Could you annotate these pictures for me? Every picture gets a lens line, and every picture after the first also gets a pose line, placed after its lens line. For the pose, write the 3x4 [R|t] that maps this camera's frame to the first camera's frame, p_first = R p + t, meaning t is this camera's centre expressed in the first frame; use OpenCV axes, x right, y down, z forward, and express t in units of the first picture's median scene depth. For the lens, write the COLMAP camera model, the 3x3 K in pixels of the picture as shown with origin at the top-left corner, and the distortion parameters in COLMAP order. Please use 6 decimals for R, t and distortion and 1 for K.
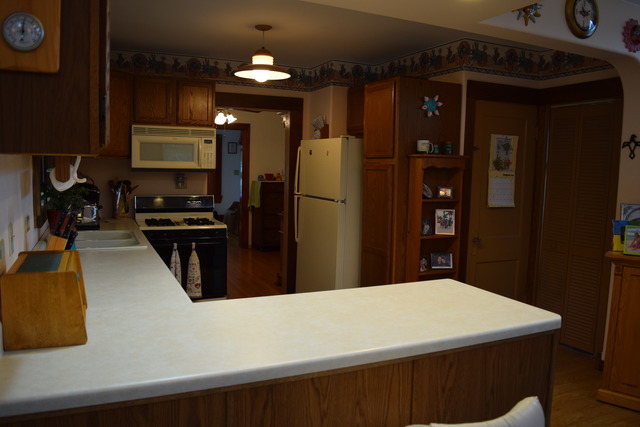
lens RADIAL K [[503.7, 0, 320.0], [0, 503.7, 213.5], [0, 0, 1]] dist [-0.083789, 0.008407]
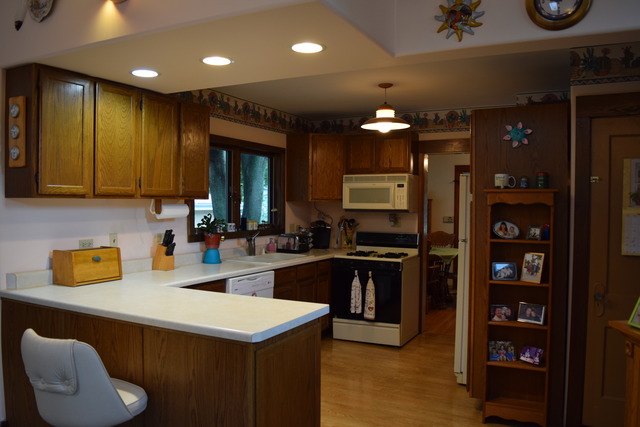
lens RADIAL K [[503.7, 0, 320.0], [0, 503.7, 213.5], [0, 0, 1]] dist [-0.083789, 0.008407]
pose [[0.610054, -0.003640, -0.792351, 0.694416], [-0.071084, 0.995706, -0.059304, 0.001239], [0.789165, 0.092502, 0.607176, 0.197745]]
